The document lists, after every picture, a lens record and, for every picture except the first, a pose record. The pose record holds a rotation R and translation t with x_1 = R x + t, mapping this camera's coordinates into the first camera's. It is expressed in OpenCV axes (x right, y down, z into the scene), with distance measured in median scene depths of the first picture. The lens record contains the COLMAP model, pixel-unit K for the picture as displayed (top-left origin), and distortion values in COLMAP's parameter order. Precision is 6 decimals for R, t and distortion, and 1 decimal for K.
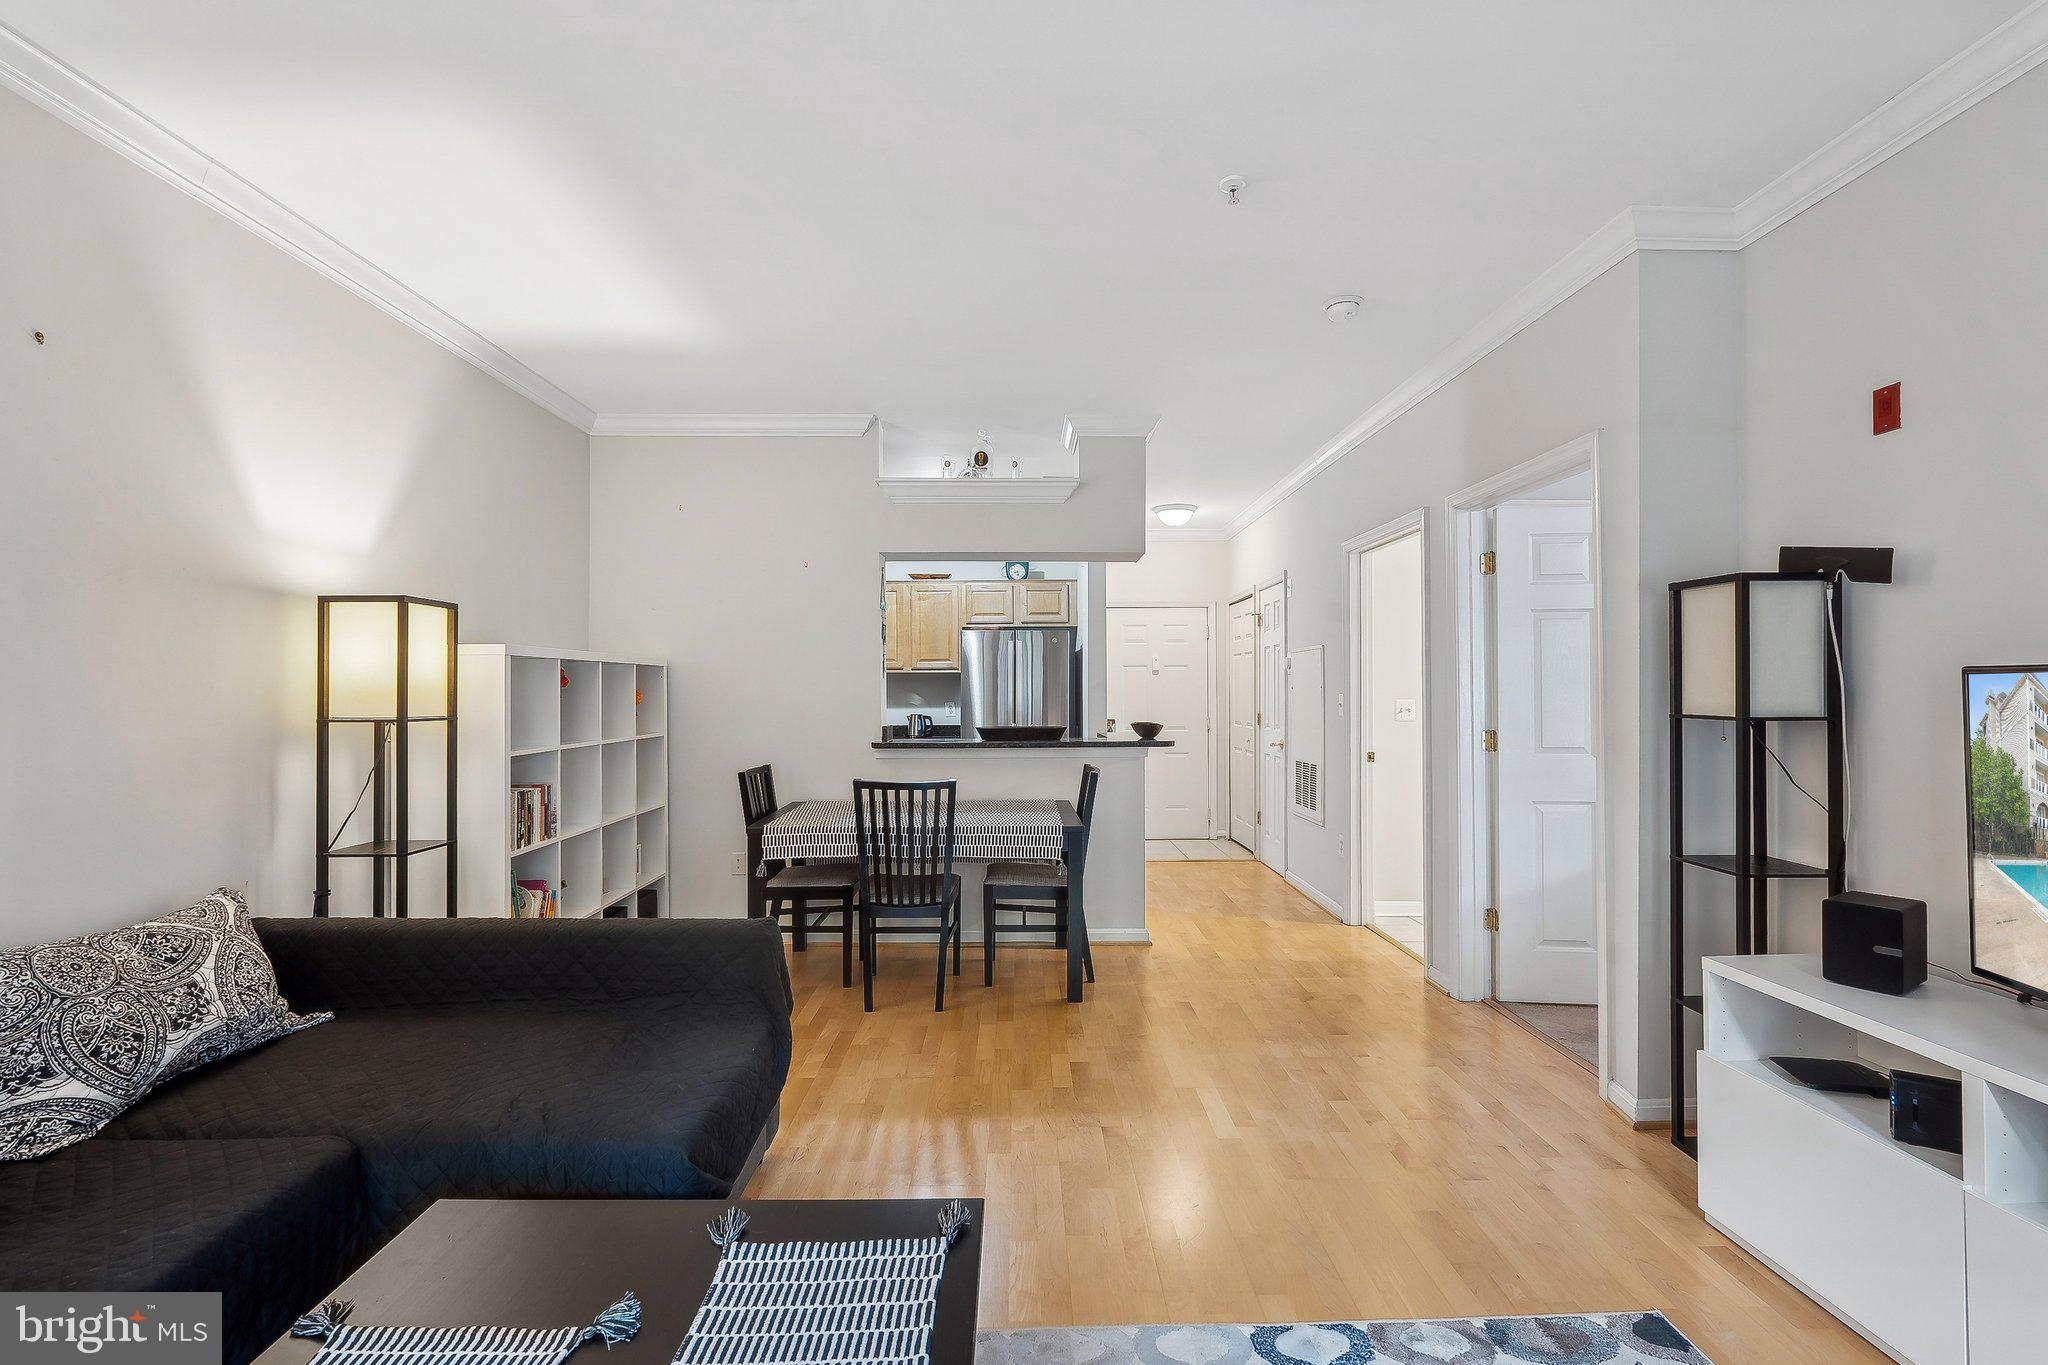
lens RADIAL K [[892.2, 0, 1024.5], [0, 892.2, 685.4], [0, 0, 1]] dist [-0.007137, 0.000112]
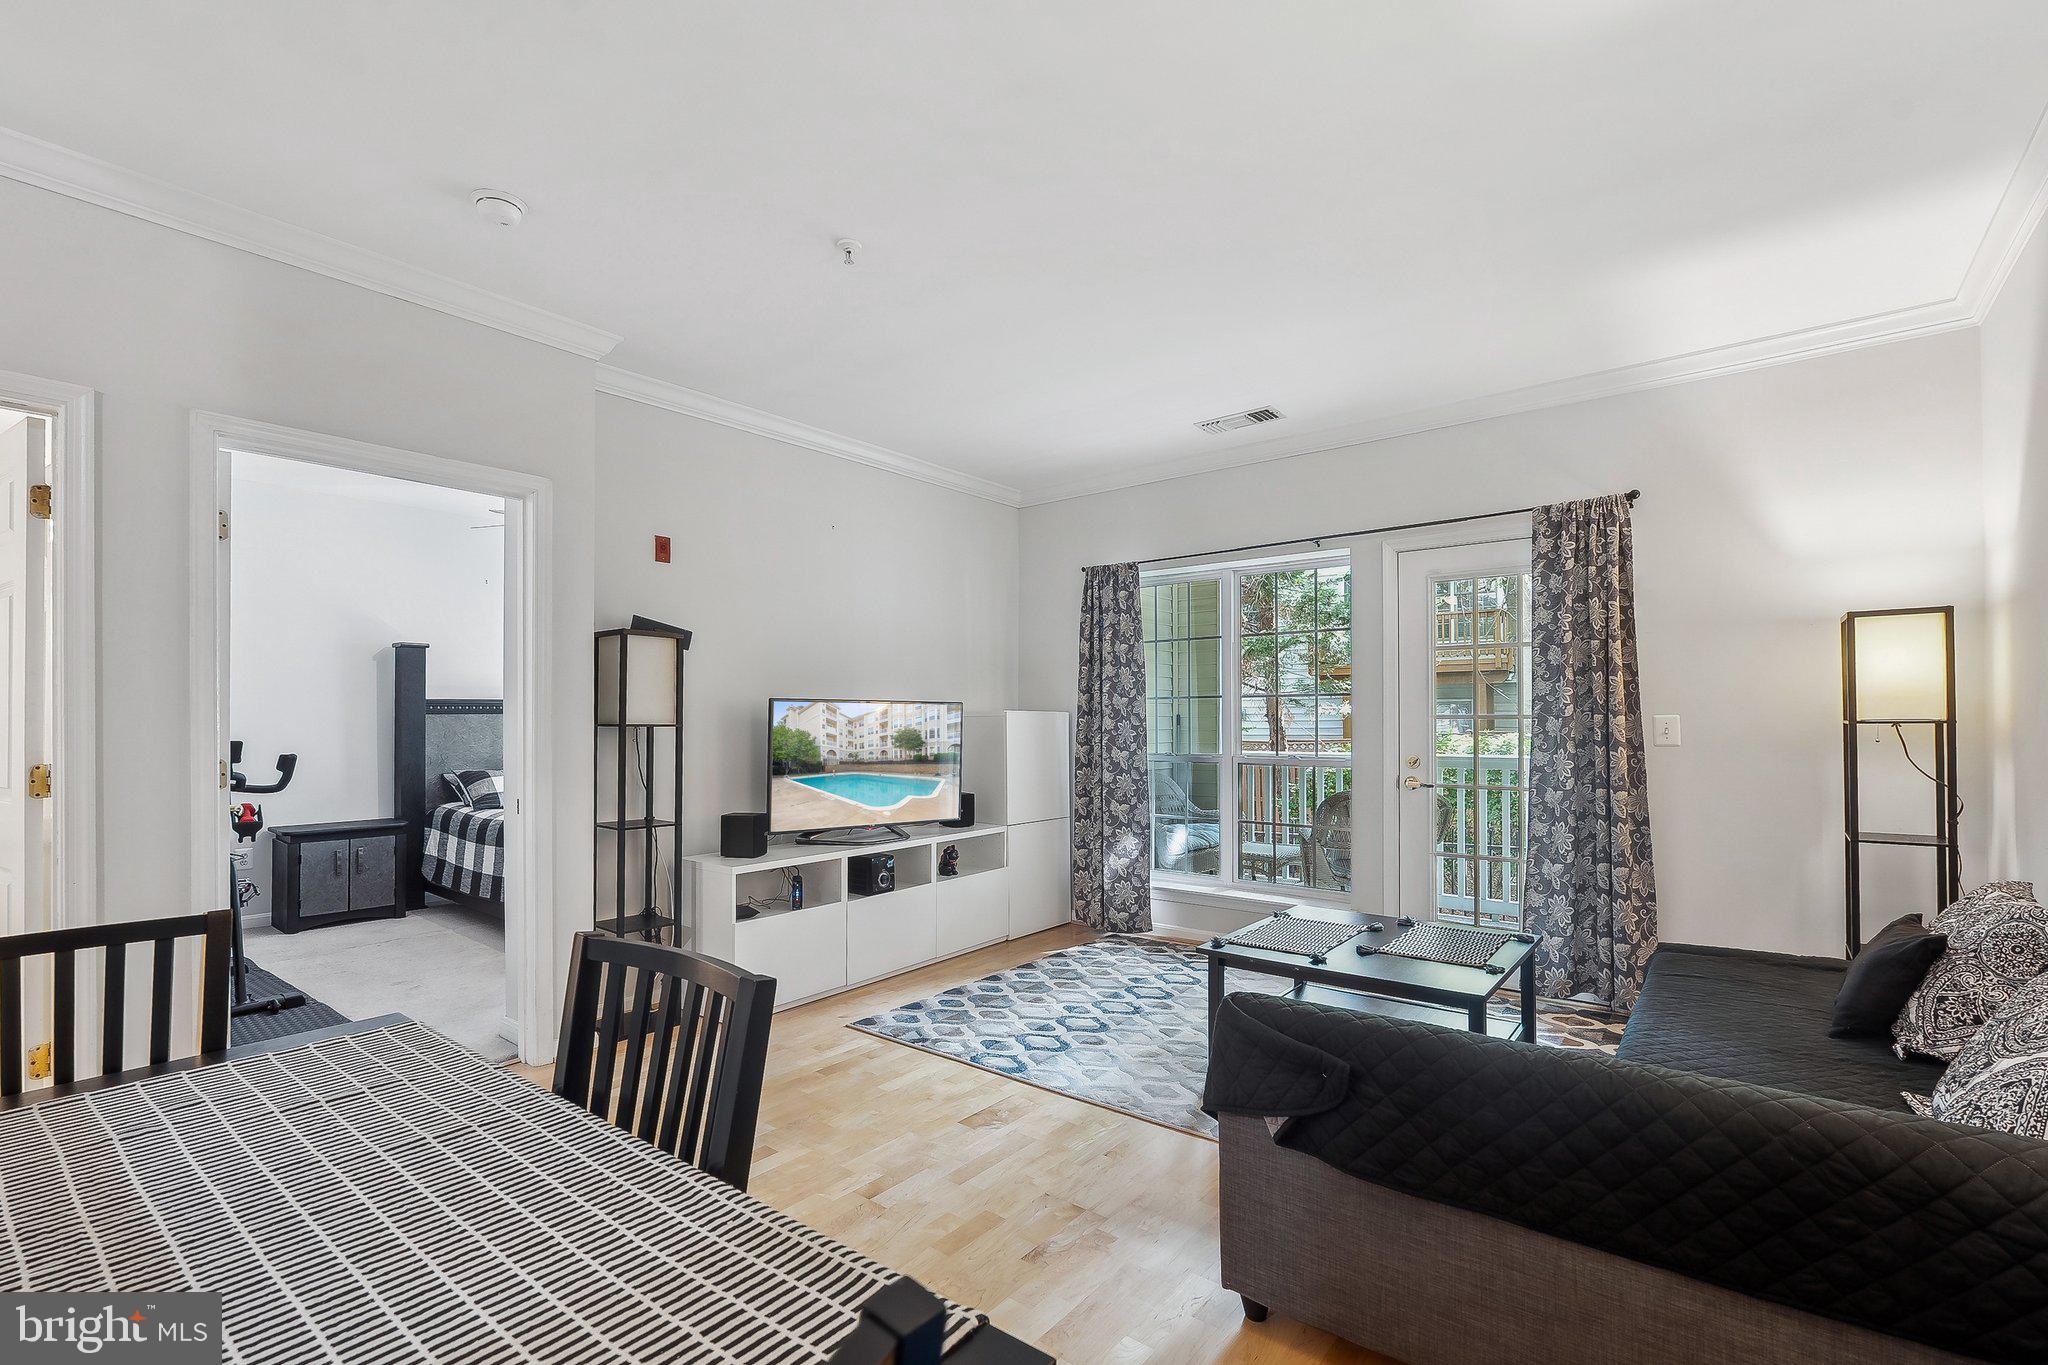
lens RADIAL K [[916.5, 0, 1024.9], [0, 916.5, 709.4], [0, 0, 1]] dist [-0.000331, 0.000158]
pose [[-0.771015, 0.012948, 0.636685, -0.521697], [0.000708, 0.999810, -0.019476, 0.030399], [-0.636816, -0.014566, -0.770878, 1.367195]]
